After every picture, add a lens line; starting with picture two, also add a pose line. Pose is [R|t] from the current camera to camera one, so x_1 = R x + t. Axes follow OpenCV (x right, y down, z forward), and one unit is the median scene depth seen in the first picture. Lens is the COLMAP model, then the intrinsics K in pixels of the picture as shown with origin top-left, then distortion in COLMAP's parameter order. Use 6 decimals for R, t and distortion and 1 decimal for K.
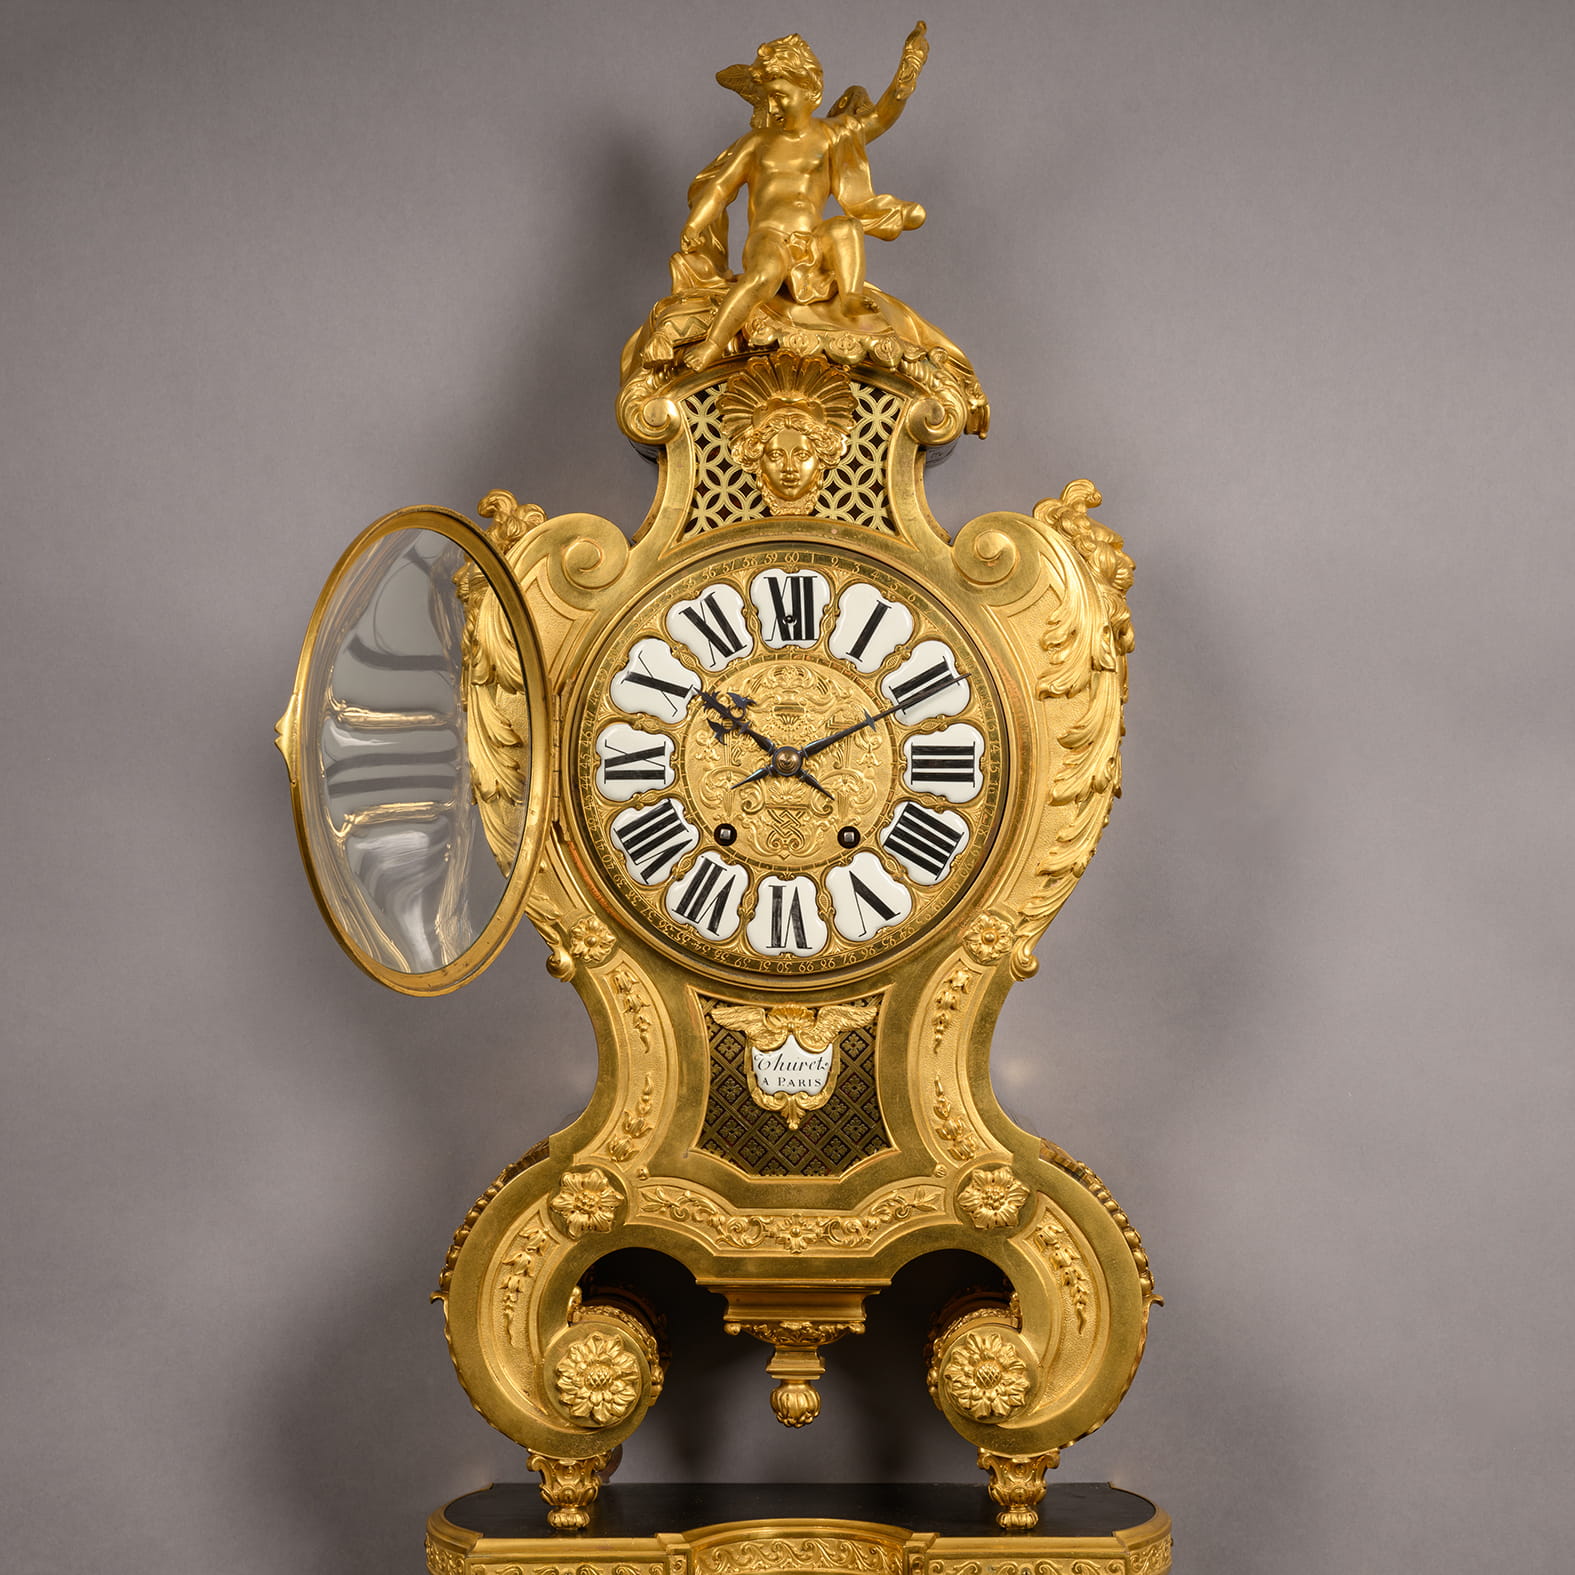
lens RADIAL K [[3896.0, 0, 748.4], [0, 3896.0, 789.3], [0, 0, 1]] dist [0.015729, 0.000000]
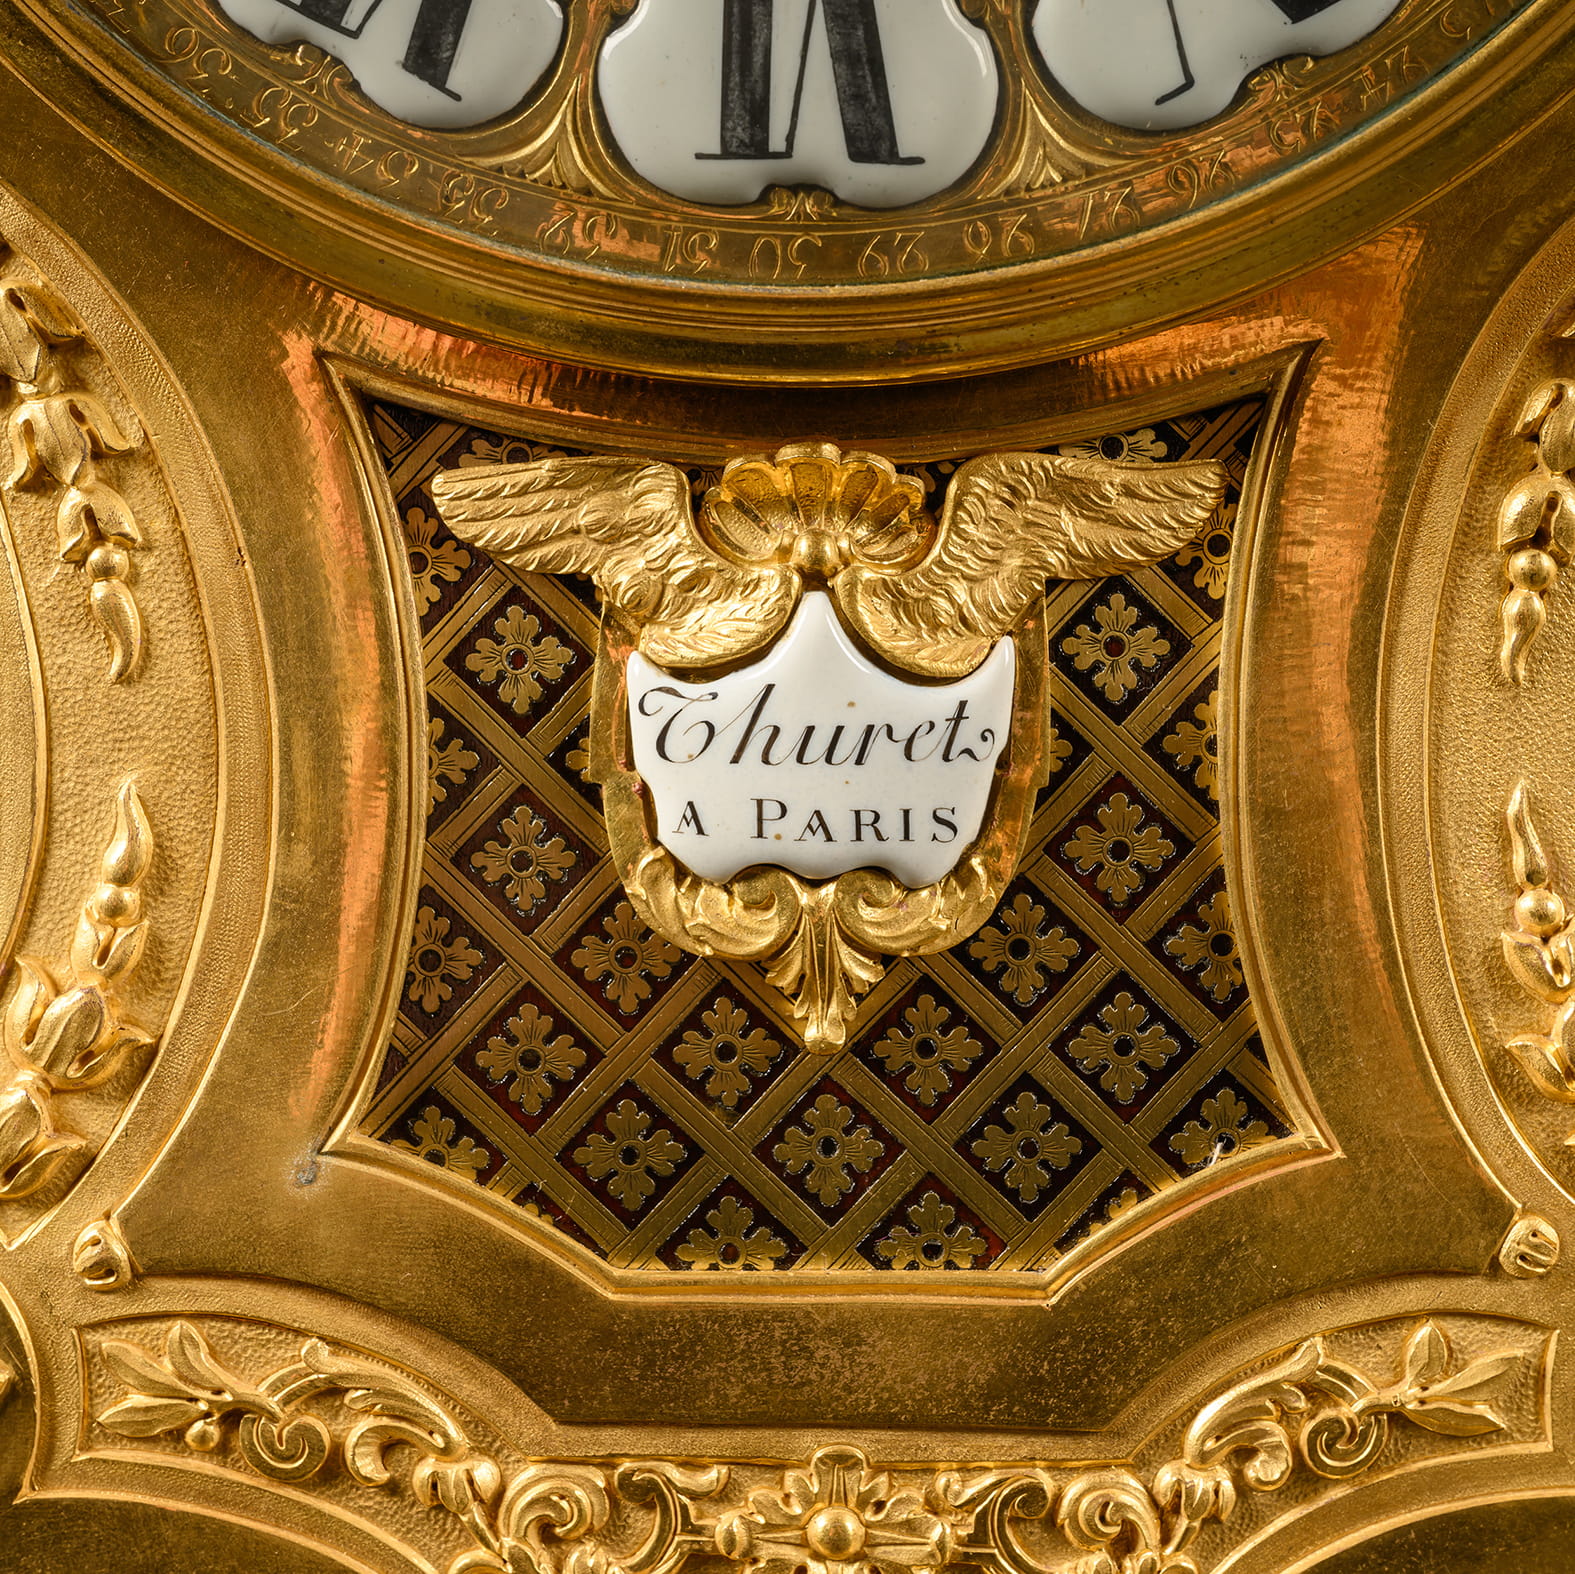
lens RADIAL K [[4623.1, 0, 787.4], [0, 4623.1, 787.5], [0, 0, 1]] dist [-0.008541, 0.000000]
pose [[0.999846, 0.001815, 0.017479, 0.005196], [-0.002776, 0.998478, 0.055075, 0.059678], [-0.017352, -0.055115, 0.998329, 0.754092]]
